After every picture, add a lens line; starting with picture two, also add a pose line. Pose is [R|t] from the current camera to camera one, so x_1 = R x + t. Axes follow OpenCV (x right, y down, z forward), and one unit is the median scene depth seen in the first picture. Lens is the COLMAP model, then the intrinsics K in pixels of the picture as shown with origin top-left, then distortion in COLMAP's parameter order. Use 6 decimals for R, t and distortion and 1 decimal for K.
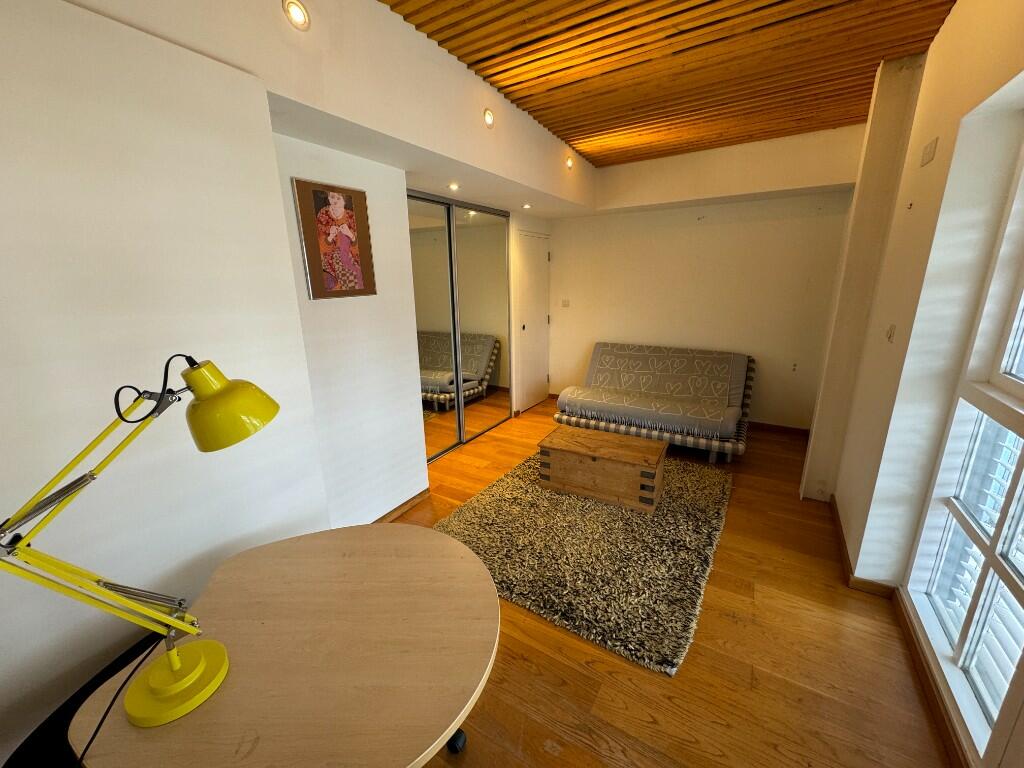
lens RADIAL K [[406.2, 0, 511.3], [0, 406.2, 382.6], [0, 0, 1]] dist [-0.001146, 0.000173]
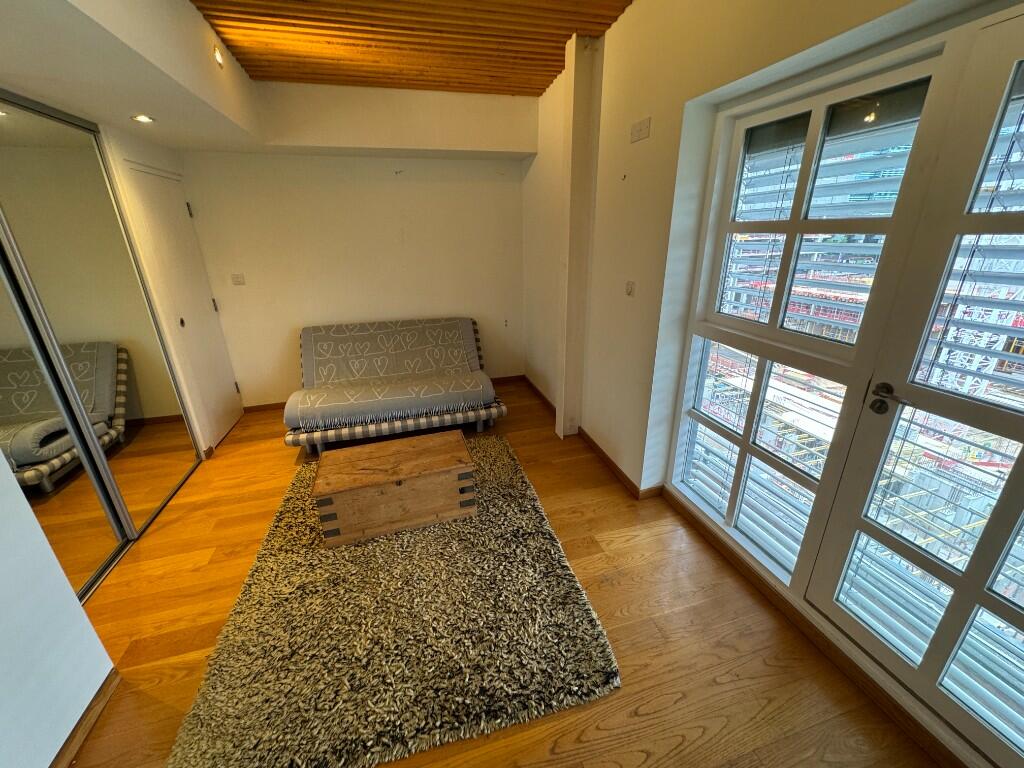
lens RADIAL K [[406.2, 0, 511.3], [0, 406.2, 382.6], [0, 0, 1]] dist [-0.001146, 0.000173]
pose [[0.677747, -0.249237, 0.691765, -0.122394], [0.189677, 0.968221, 0.163008, -0.072469], [-0.710409, 0.020734, 0.703483, 0.265630]]
